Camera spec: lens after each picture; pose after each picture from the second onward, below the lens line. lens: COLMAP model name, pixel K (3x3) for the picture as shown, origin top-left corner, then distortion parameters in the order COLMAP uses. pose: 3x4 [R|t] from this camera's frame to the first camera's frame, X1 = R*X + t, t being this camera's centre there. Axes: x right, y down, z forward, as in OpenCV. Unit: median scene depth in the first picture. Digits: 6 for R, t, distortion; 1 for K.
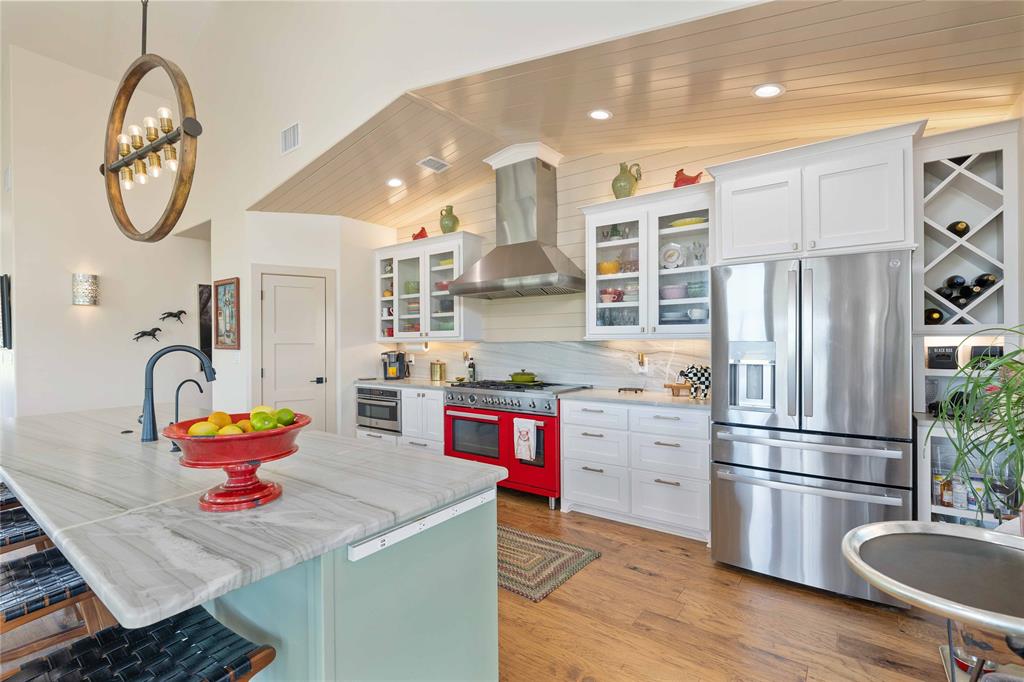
lens RADIAL K [[463.3, 0, 510.9], [0, 463.3, 341.4], [0, 0, 1]] dist [-0.002102, -0.000458]
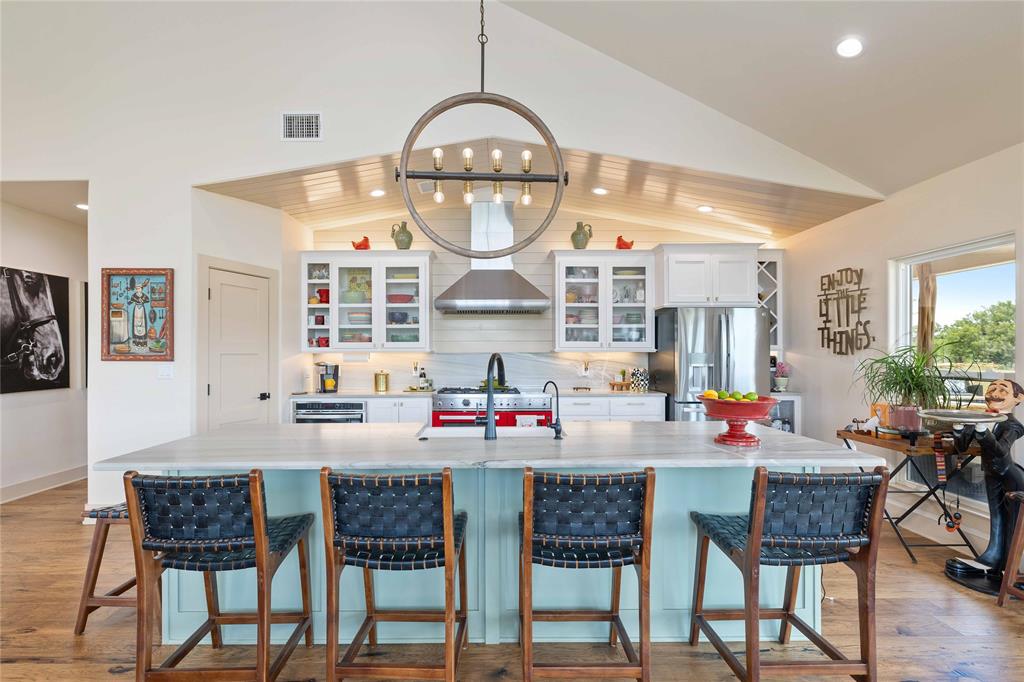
lens RADIAL K [[463.3, 0, 508.6], [0, 463.3, 346.6], [0, 0, 1]] dist [-0.002102, -0.000458]
pose [[0.799255, 0.015266, 0.600798, -0.715647], [-0.002519, 0.999754, -0.022052, 0.011660], [-0.600987, 0.016111, 0.799097, 0.037440]]
